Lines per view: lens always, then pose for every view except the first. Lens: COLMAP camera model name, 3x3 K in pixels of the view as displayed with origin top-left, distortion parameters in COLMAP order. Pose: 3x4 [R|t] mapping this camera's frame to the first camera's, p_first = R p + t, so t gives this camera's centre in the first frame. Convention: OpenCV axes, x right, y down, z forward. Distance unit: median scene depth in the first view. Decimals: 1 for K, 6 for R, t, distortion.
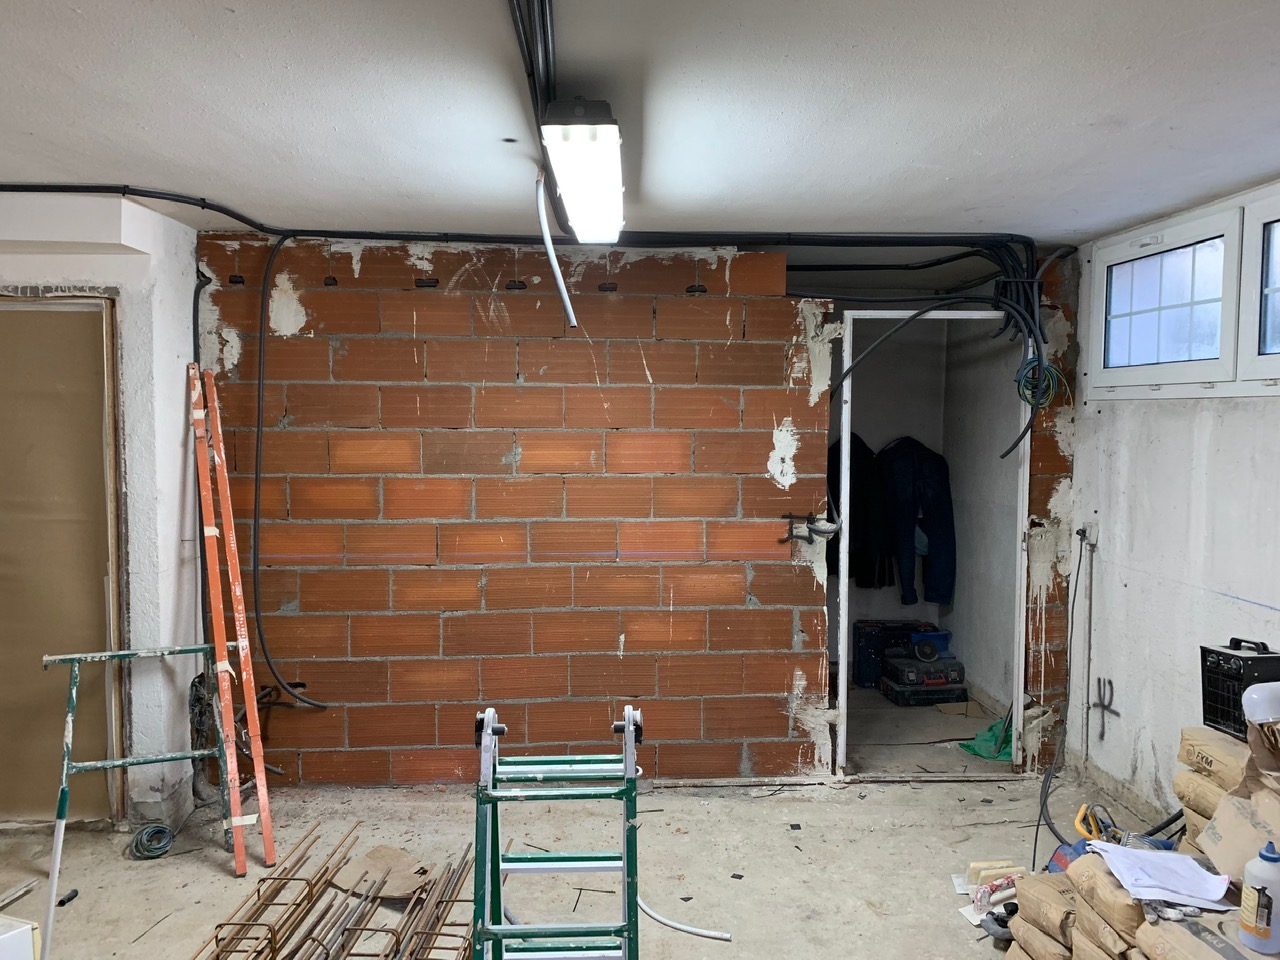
lens RADIAL K [[981.7, 0, 640.0], [0, 981.7, 480.0], [0, 0, 1]] dist [0.102439, -0.122608]
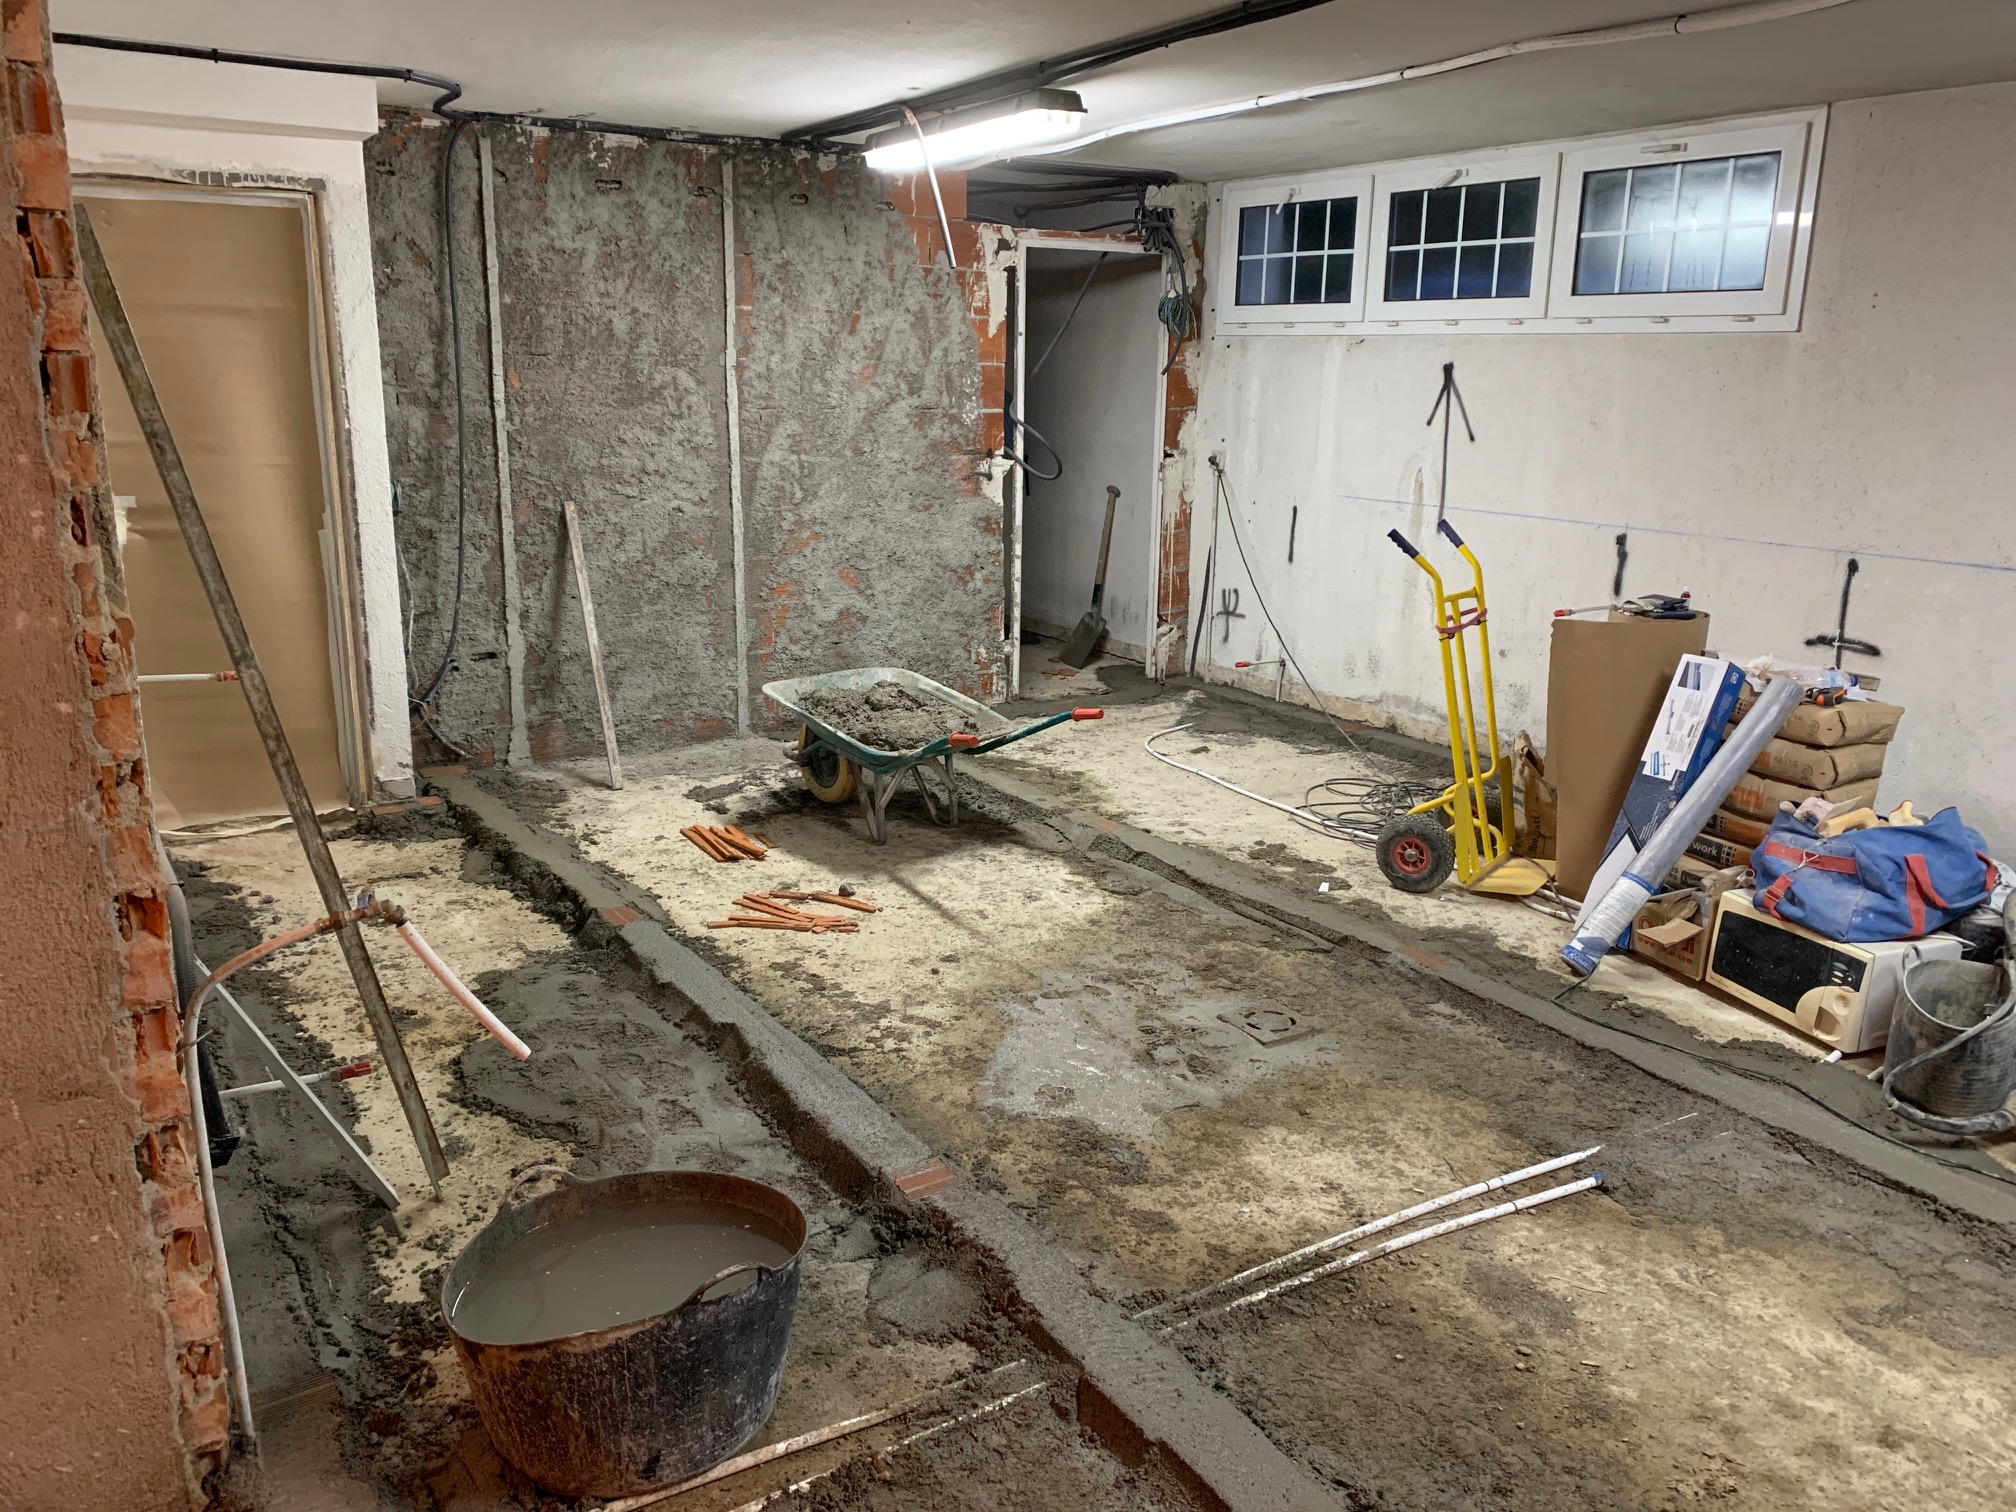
lens RADIAL K [[1546.2, 0, 1008.0], [0, 1546.2, 756.0], [0, 0, 1]] dist [0.102439, -0.122608]
pose [[0.876760, -0.113550, 0.467331, -0.596543], [0.022221, 0.980254, 0.196488, 0.030625], [-0.480414, -0.161889, 0.861971, -0.432892]]
